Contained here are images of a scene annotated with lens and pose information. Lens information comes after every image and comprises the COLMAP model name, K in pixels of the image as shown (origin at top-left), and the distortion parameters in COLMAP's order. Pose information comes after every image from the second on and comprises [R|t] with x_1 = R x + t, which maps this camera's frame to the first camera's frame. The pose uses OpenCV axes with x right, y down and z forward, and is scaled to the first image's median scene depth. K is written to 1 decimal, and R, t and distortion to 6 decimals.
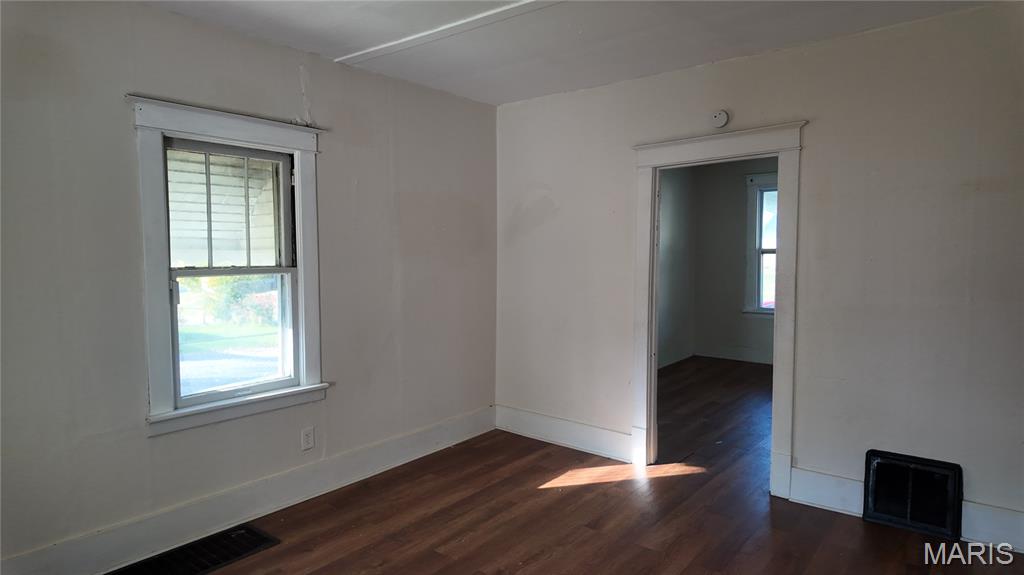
lens RADIAL K [[598.2, 0, 512.0], [0, 598.2, 287.5], [0, 0, 1]] dist [0.092999, -0.104867]
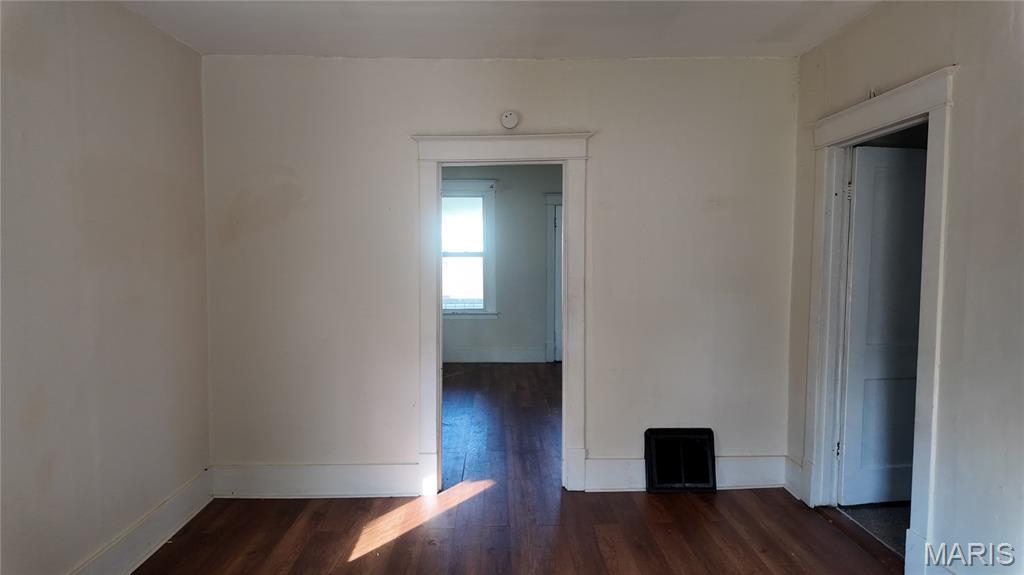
lens RADIAL K [[598.2, 0, 512.0], [0, 598.2, 287.5], [0, 0, 1]] dist [0.092999, -0.104867]
pose [[0.763808, -0.038375, 0.644302, -0.290946], [0.040359, 0.999117, 0.011663, -0.019712], [-0.644181, 0.017095, 0.764682, 0.266576]]
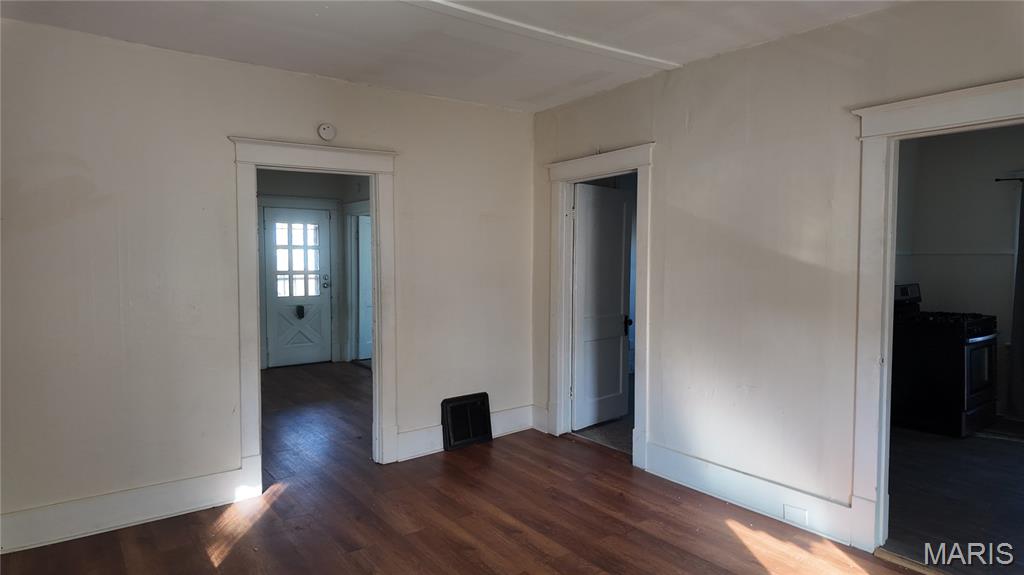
lens RADIAL K [[598.2, 0, 512.0], [0, 598.2, 287.5], [0, 0, 1]] dist [0.092999, -0.104867]
pose [[0.251206, -0.051934, 0.966540, -0.615089], [0.060774, 0.997436, 0.037799, -0.028828], [-0.966024, 0.049246, 0.253718, 0.440494]]
